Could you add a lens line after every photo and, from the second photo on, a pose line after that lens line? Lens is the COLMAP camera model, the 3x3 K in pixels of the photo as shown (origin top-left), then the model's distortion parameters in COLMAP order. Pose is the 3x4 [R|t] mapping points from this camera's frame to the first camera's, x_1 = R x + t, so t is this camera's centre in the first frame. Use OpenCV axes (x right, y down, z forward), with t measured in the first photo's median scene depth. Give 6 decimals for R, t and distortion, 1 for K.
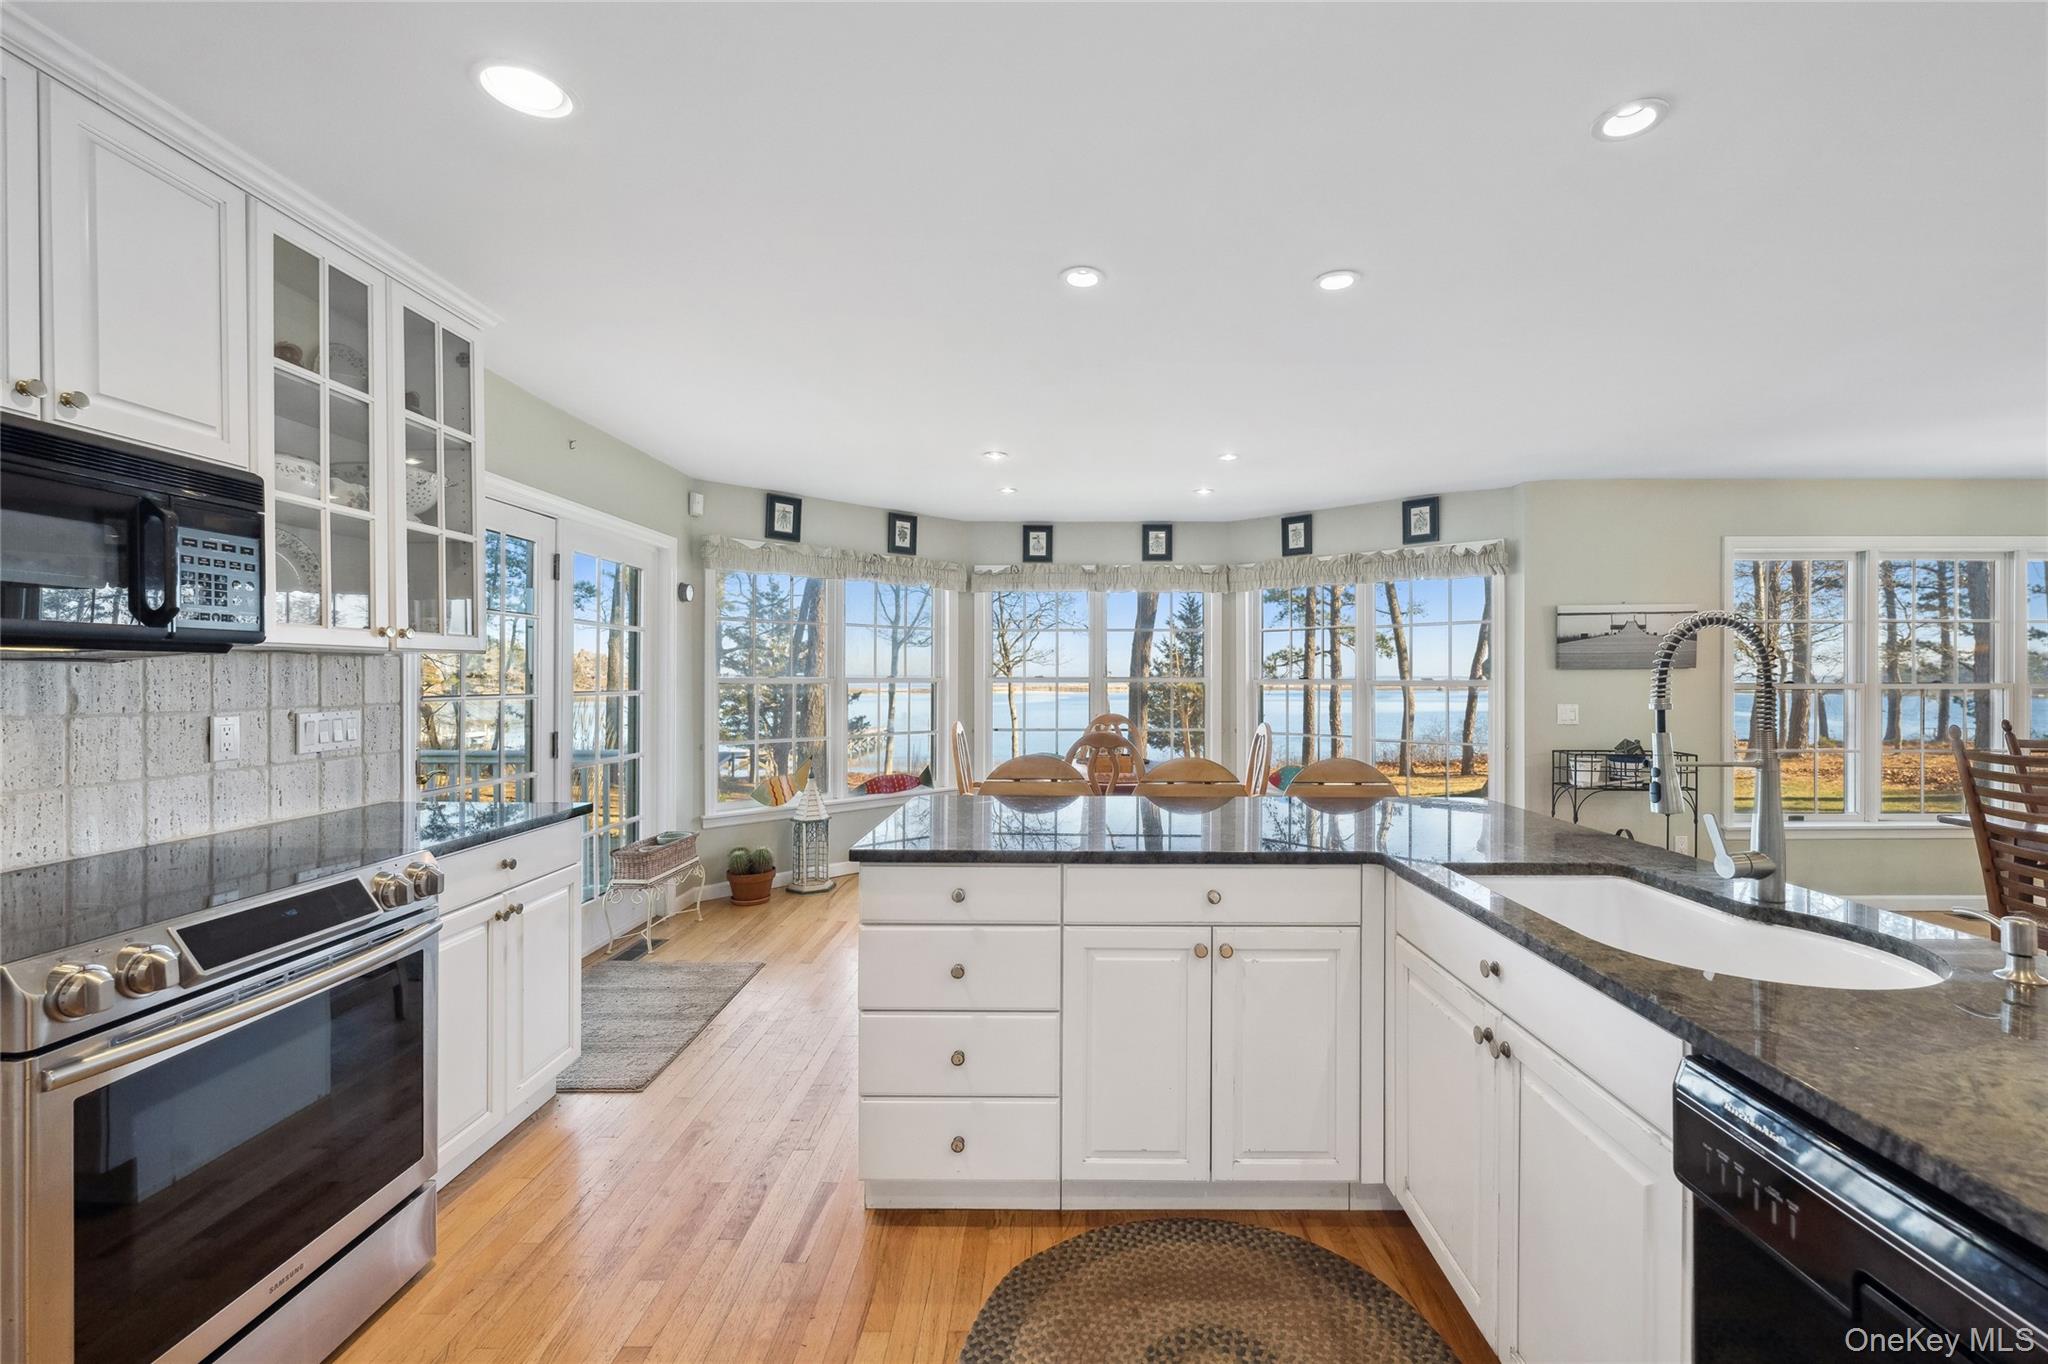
lens RADIAL K [[819.7, 0, 1042.4], [0, 819.7, 680.0], [0, 0, 1]] dist [0.003147, 0.000808]
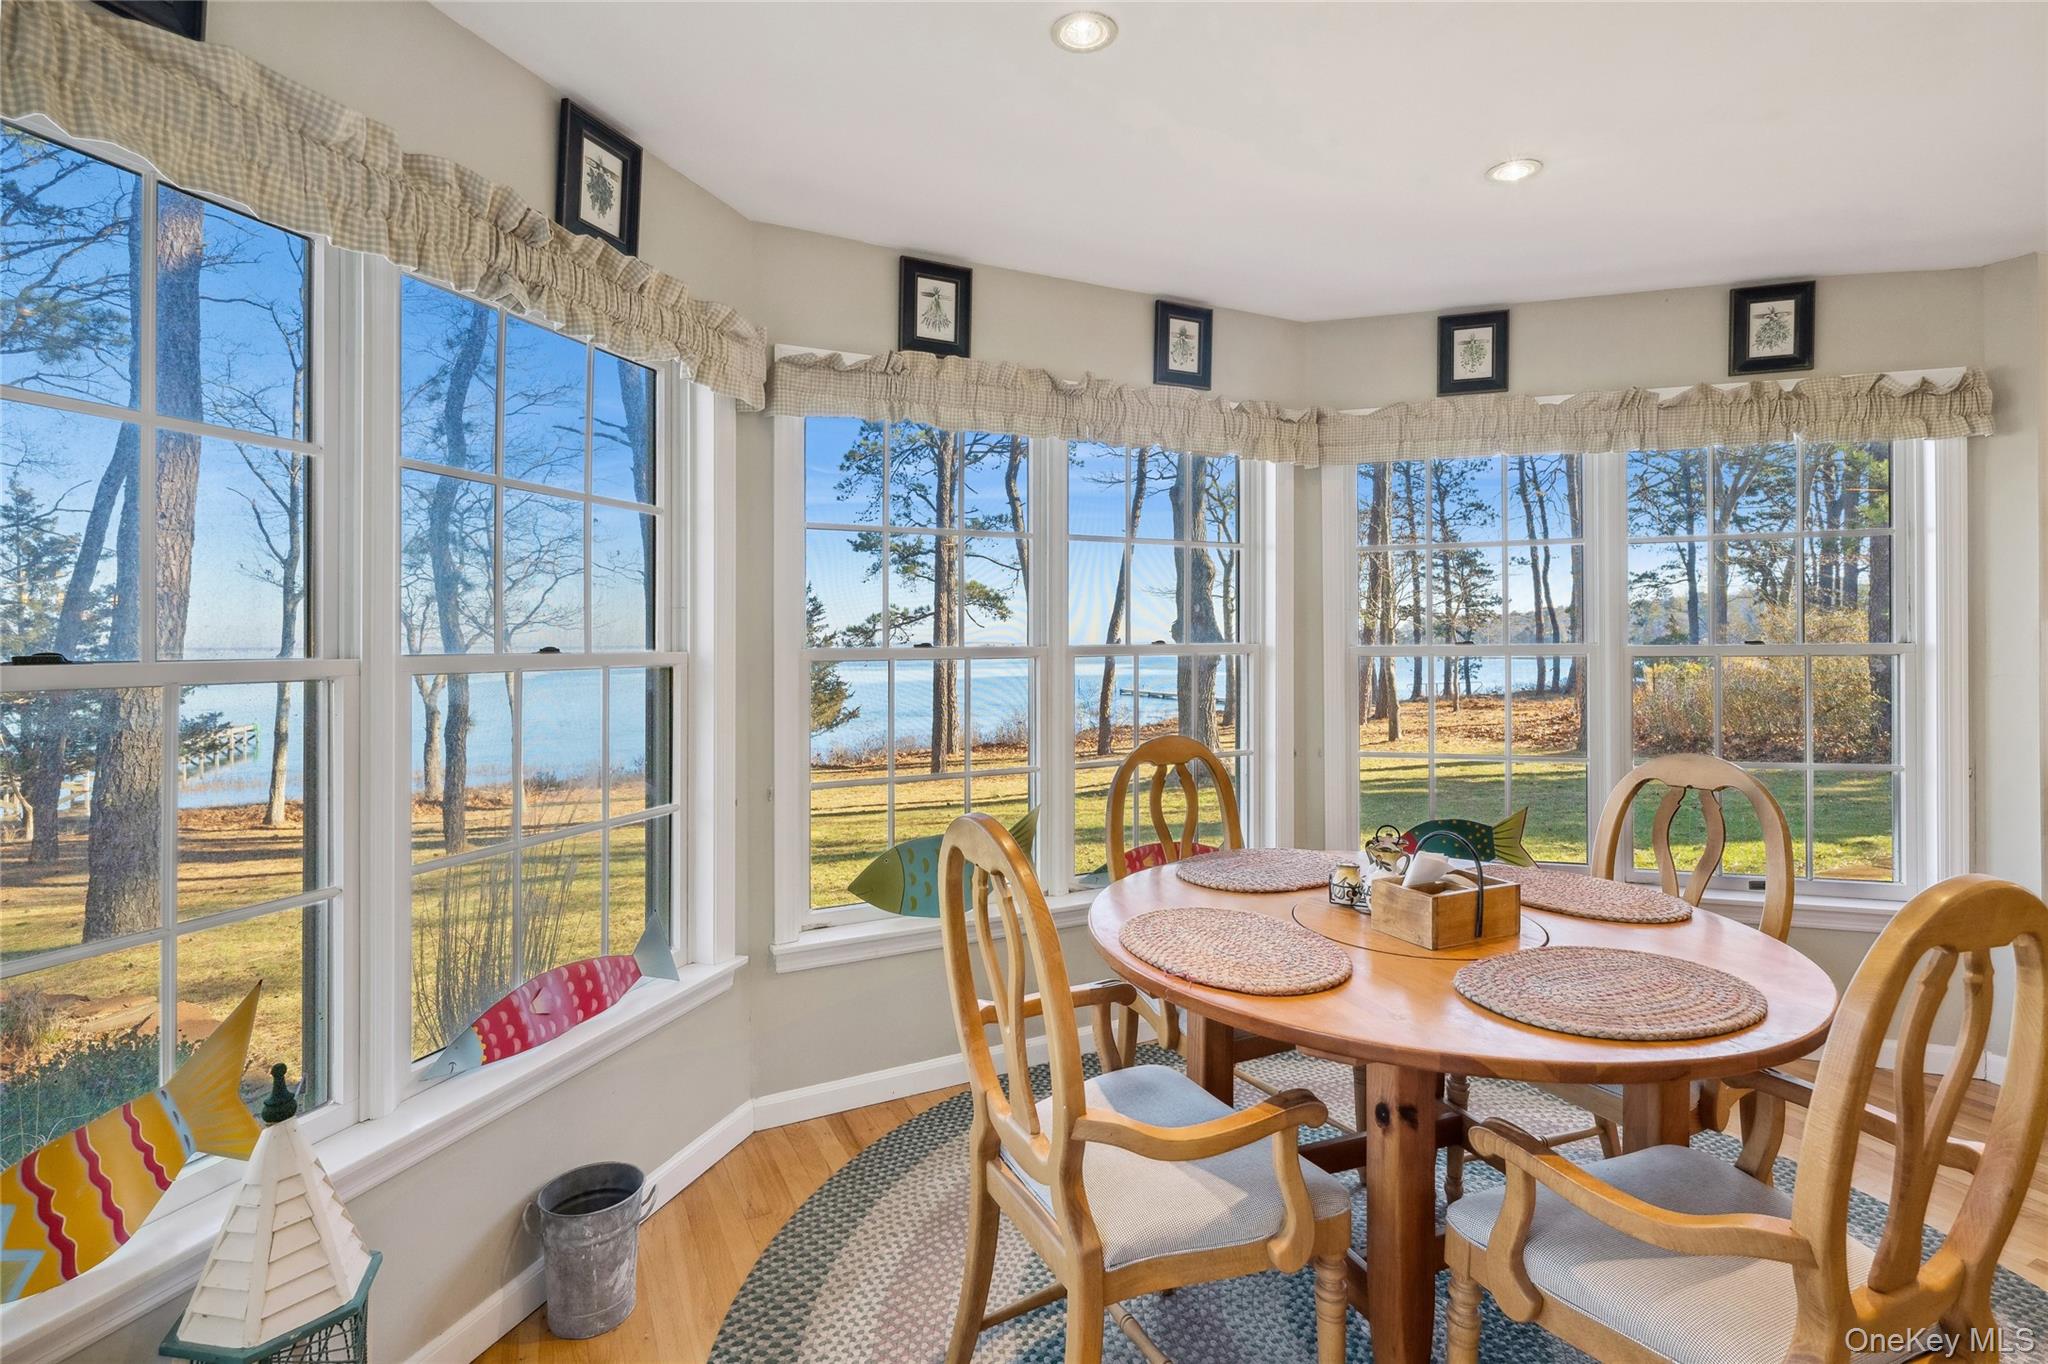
lens RADIAL K [[951.7, 0, 981.0], [0, 951.7, 637.1], [0, 0, 1]] dist [-0.000376, 0.000904]
pose [[0.889969, -0.003539, 0.456007, -0.197187], [0.009281, 0.999903, -0.010353, -0.003011], [-0.455926, 0.013446, 0.889916, 0.587066]]
